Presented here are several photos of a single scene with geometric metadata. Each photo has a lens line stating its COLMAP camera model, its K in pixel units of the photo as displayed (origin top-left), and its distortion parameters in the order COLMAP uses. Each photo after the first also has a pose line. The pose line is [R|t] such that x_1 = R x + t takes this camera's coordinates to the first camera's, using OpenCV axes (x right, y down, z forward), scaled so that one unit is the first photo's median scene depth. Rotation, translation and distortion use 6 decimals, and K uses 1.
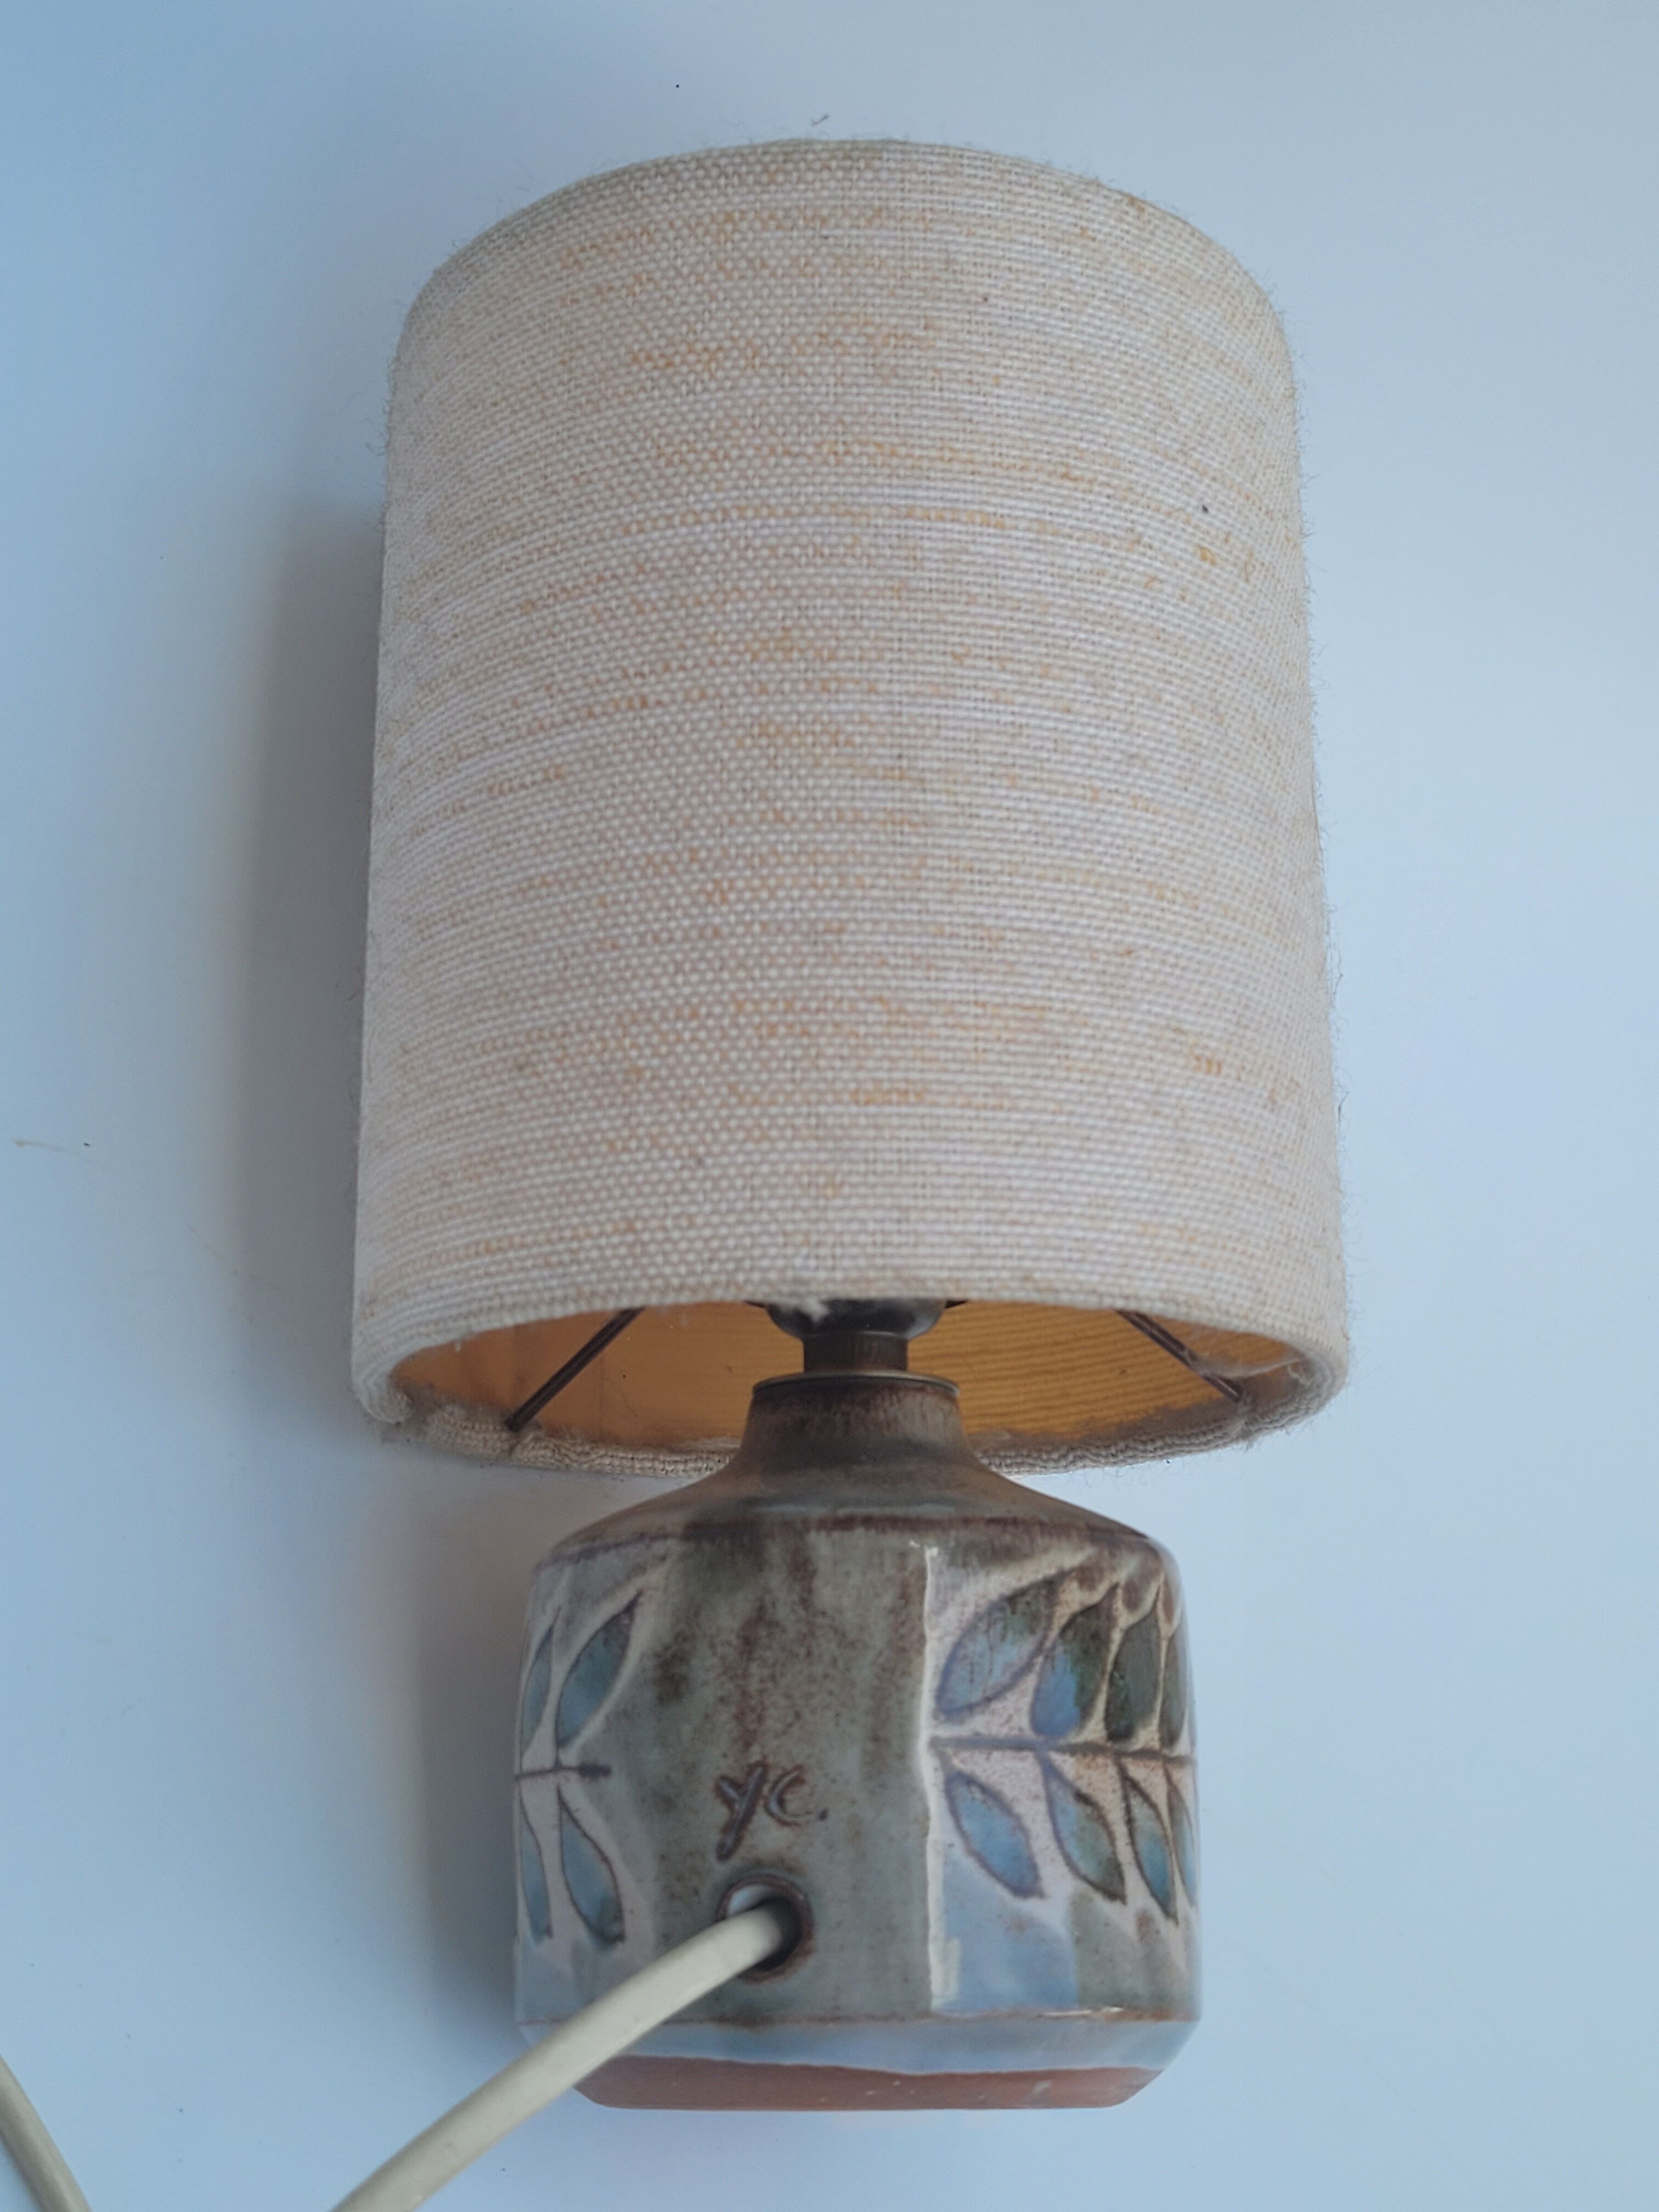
lens RADIAL K [[3207.0, 0, 840.6], [0, 3207.0, 1101.6], [0, 0, 1]] dist [-0.014342, 0.000000]
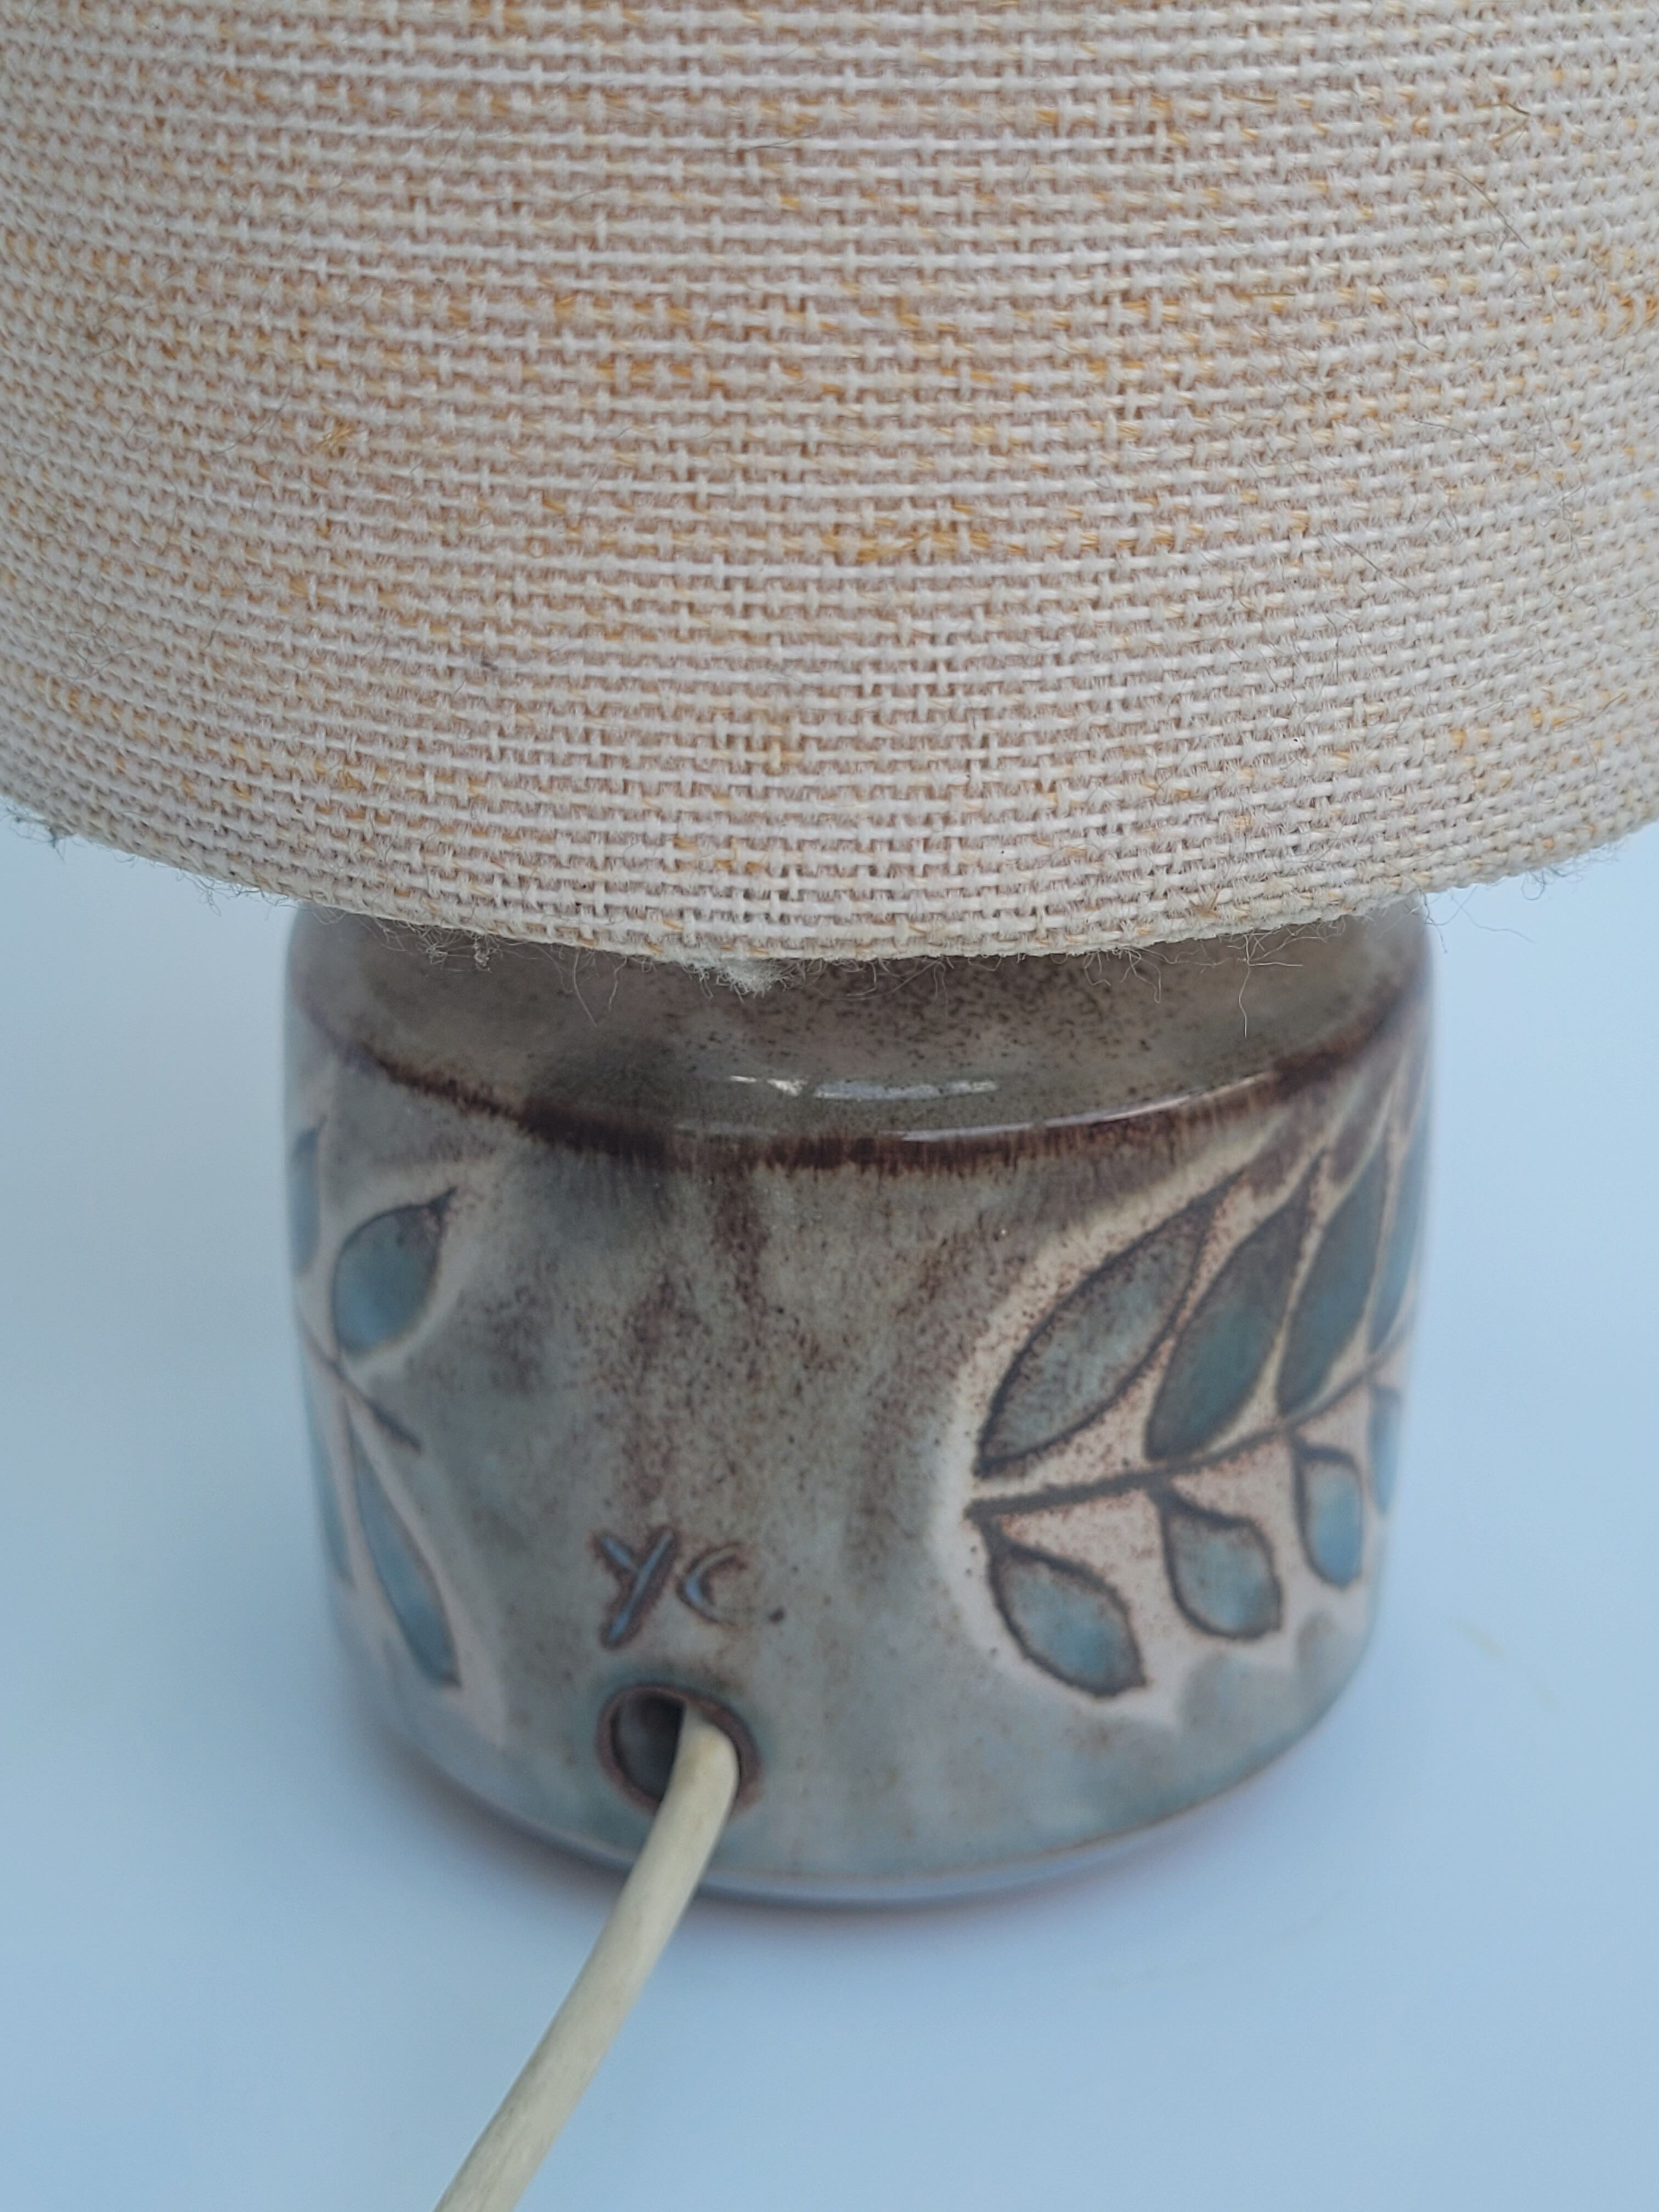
lens RADIAL K [[3207.0, 0, 834.9], [0, 3207.0, 1110.9], [0, 0, 1]] dist [-0.014342, 0.000000]
pose [[0.999248, 0.026974, -0.027870, 0.018554], [-0.001700, 0.748321, 0.663335, -0.228193], [0.038749, -0.662788, 0.747804, 0.613703]]
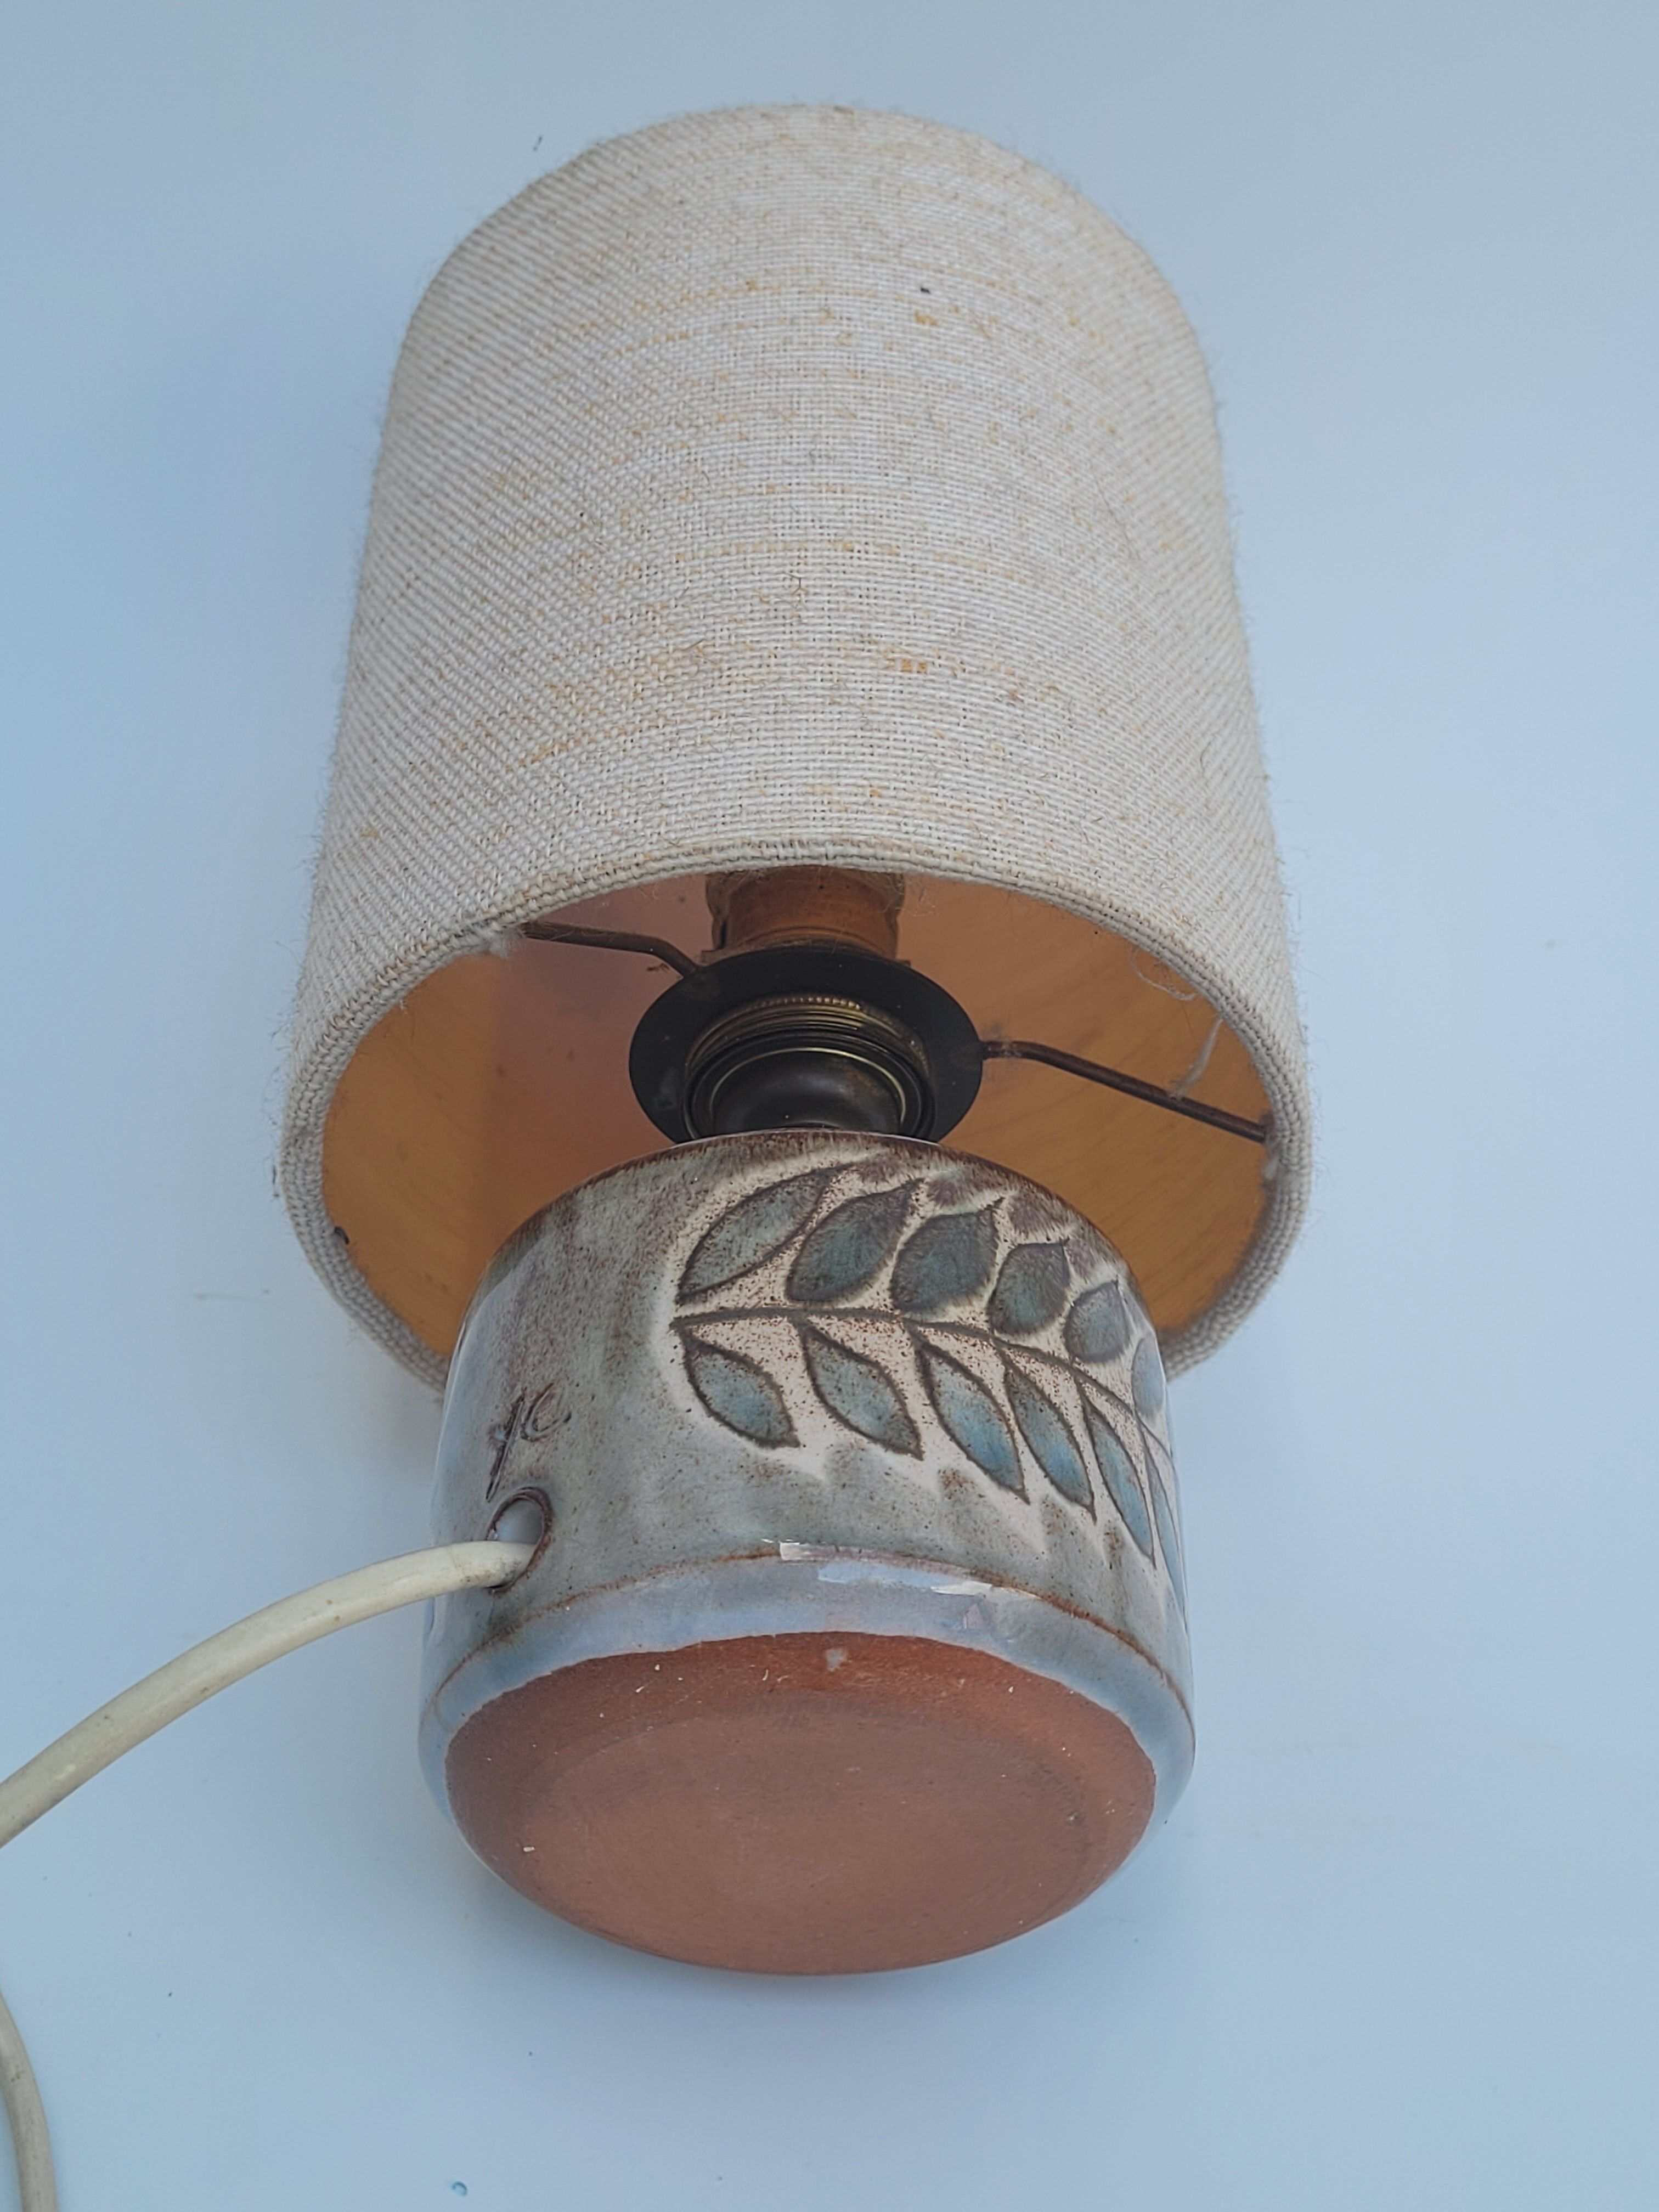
lens RADIAL K [[3207.0, 0, 828.4], [0, 3207.0, 1101.7], [0, 0, 1]] dist [-0.014342, 0.000000]
pose [[0.860852, -0.327174, -0.389733, 0.446189], [0.140711, 0.889089, -0.435569, 0.547978], [0.489014, 0.320121, 0.811411, 0.244056]]
